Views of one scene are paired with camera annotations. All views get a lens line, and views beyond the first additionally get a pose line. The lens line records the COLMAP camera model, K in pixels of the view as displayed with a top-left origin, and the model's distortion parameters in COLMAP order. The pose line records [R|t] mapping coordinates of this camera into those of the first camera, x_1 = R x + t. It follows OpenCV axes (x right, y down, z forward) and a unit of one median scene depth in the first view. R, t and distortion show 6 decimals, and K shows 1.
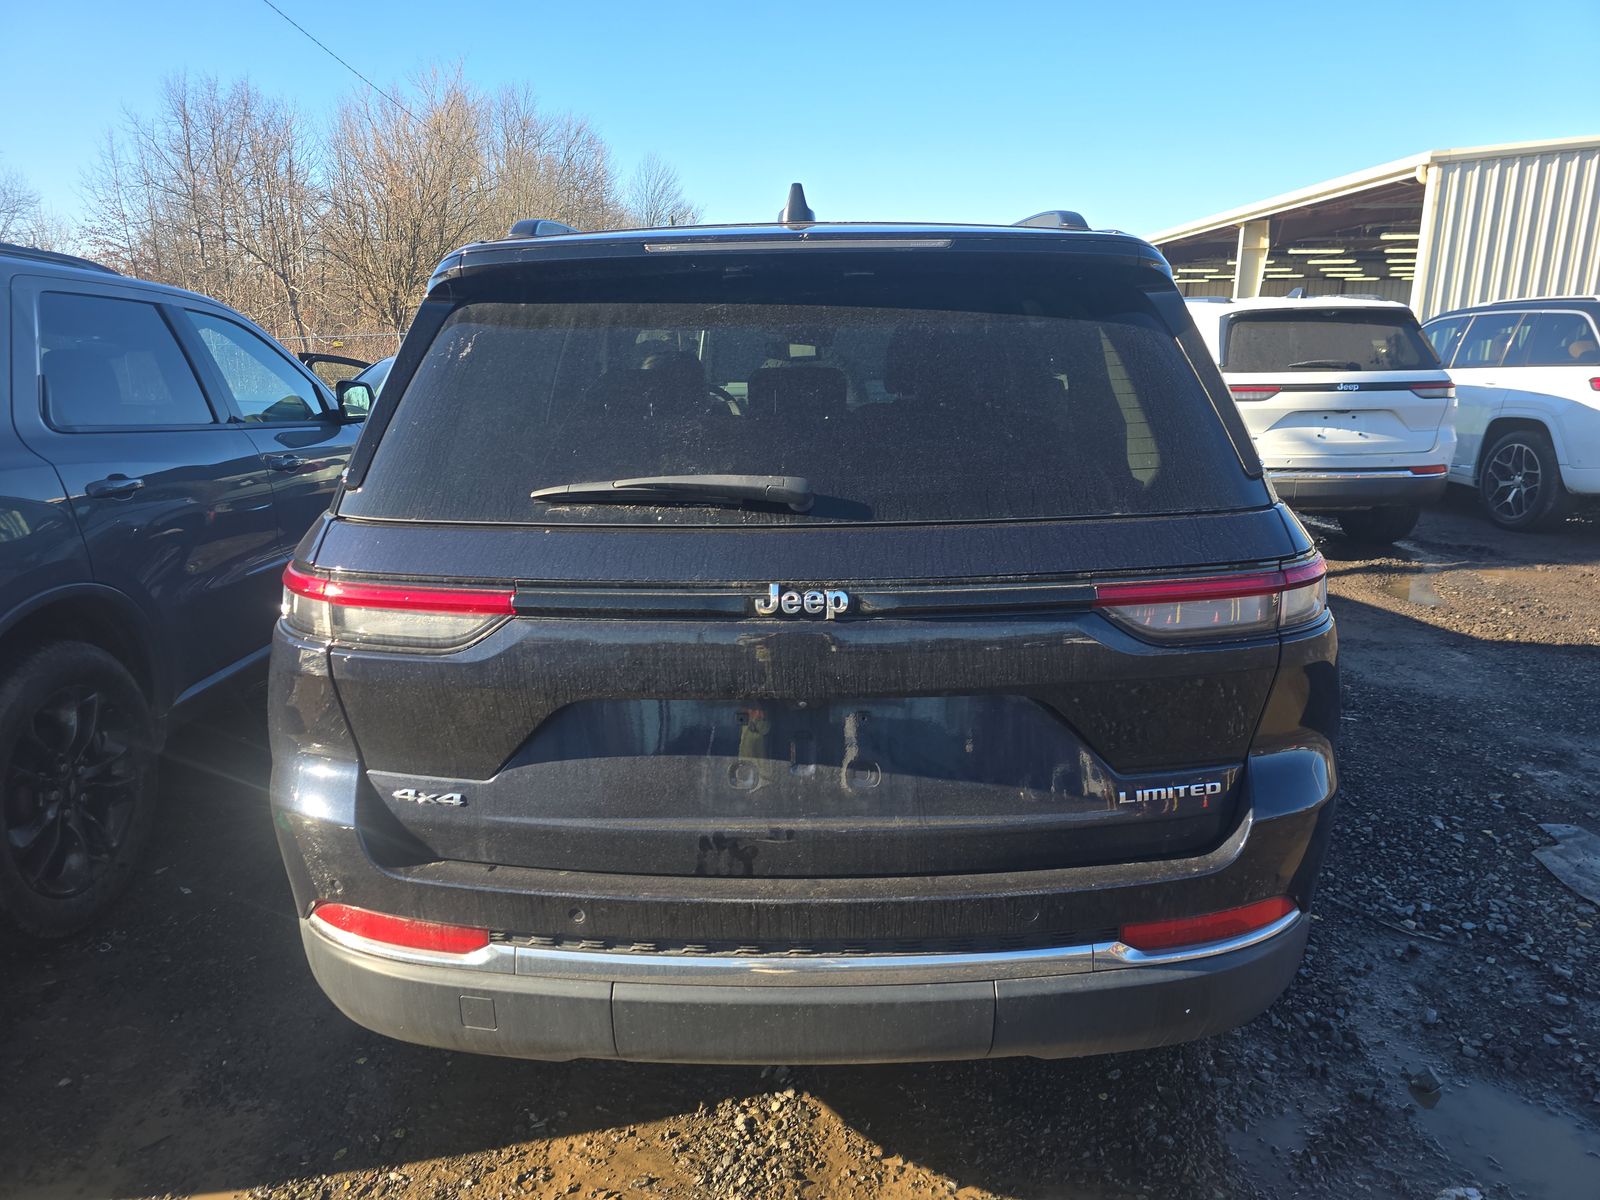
lens RADIAL K [[1135.1, 0, 794.5], [0, 1135.1, 596.7], [0, 0, 1]] dist [0.038887, -0.032426]
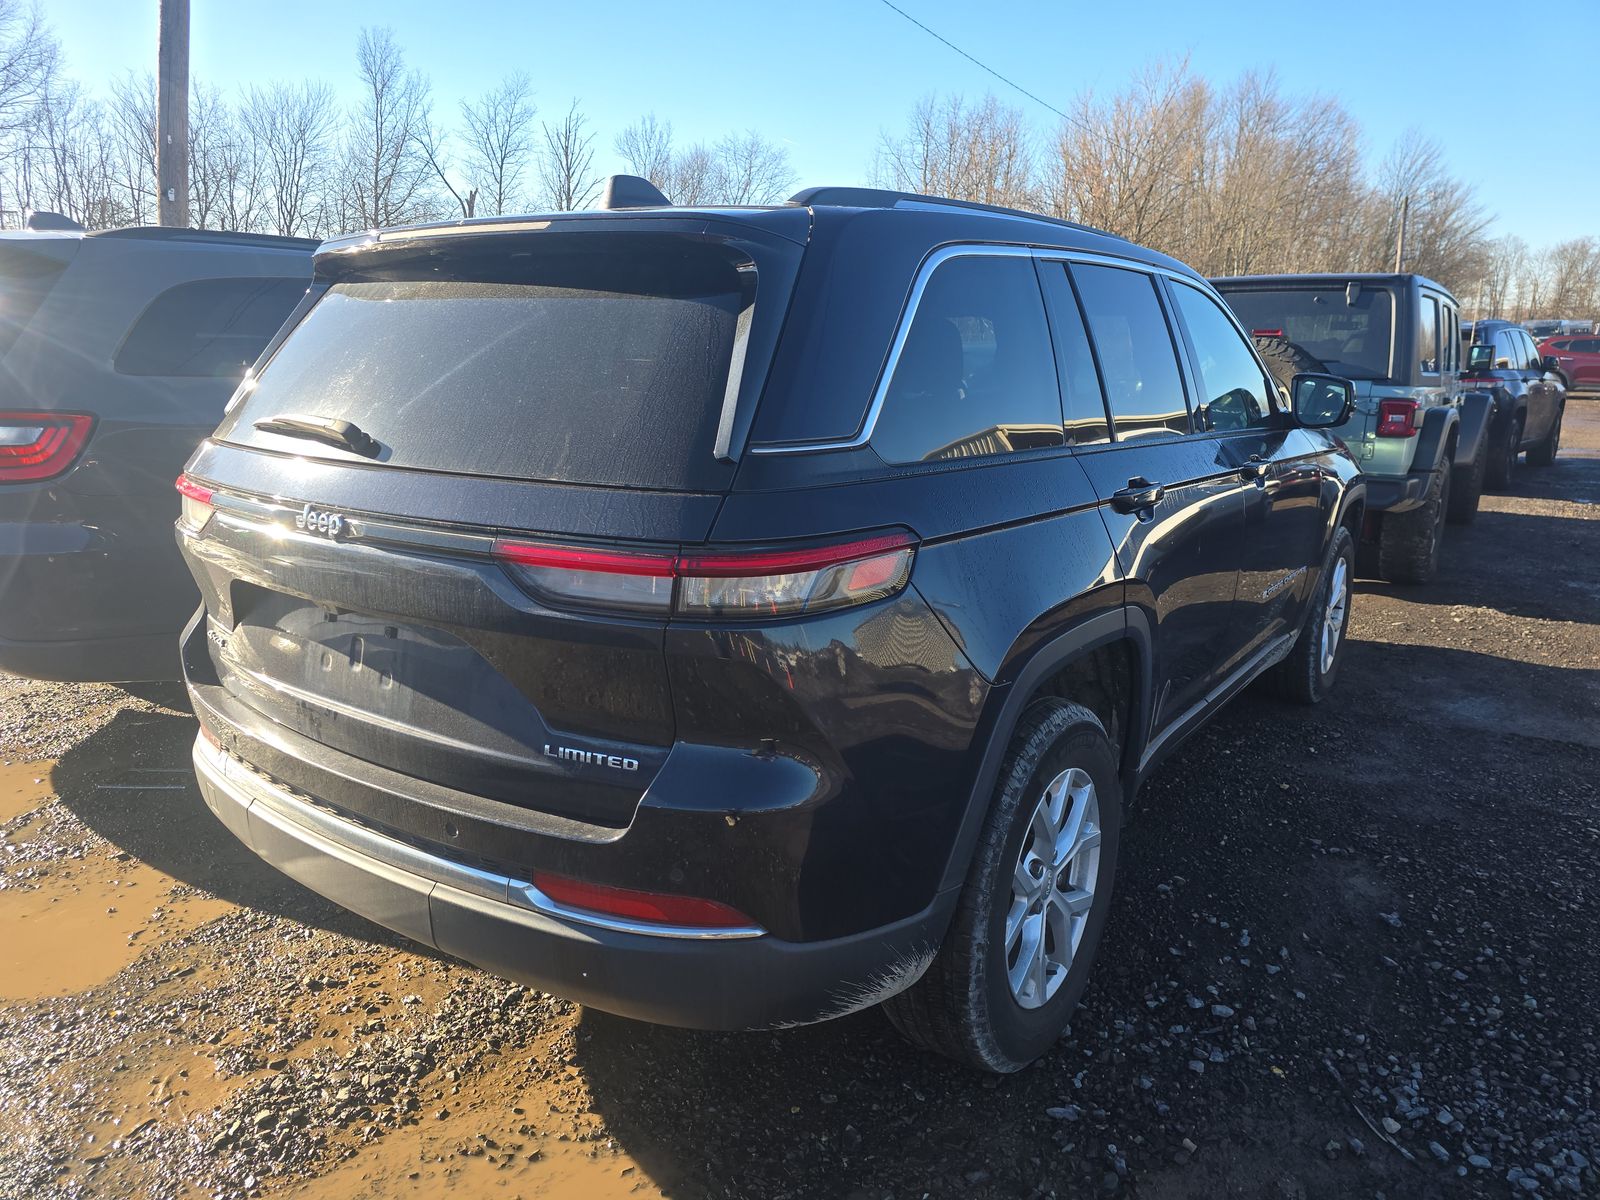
lens RADIAL K [[1135.1, 0, 795.1], [0, 1135.1, 604.9], [0, 0, 1]] dist [0.038887, -0.032426]
pose [[0.806638, 0.150345, -0.571604, 0.744126], [-0.145281, 0.987871, 0.054815, -0.032221], [0.572912, 0.038827, 0.818697, 0.192220]]
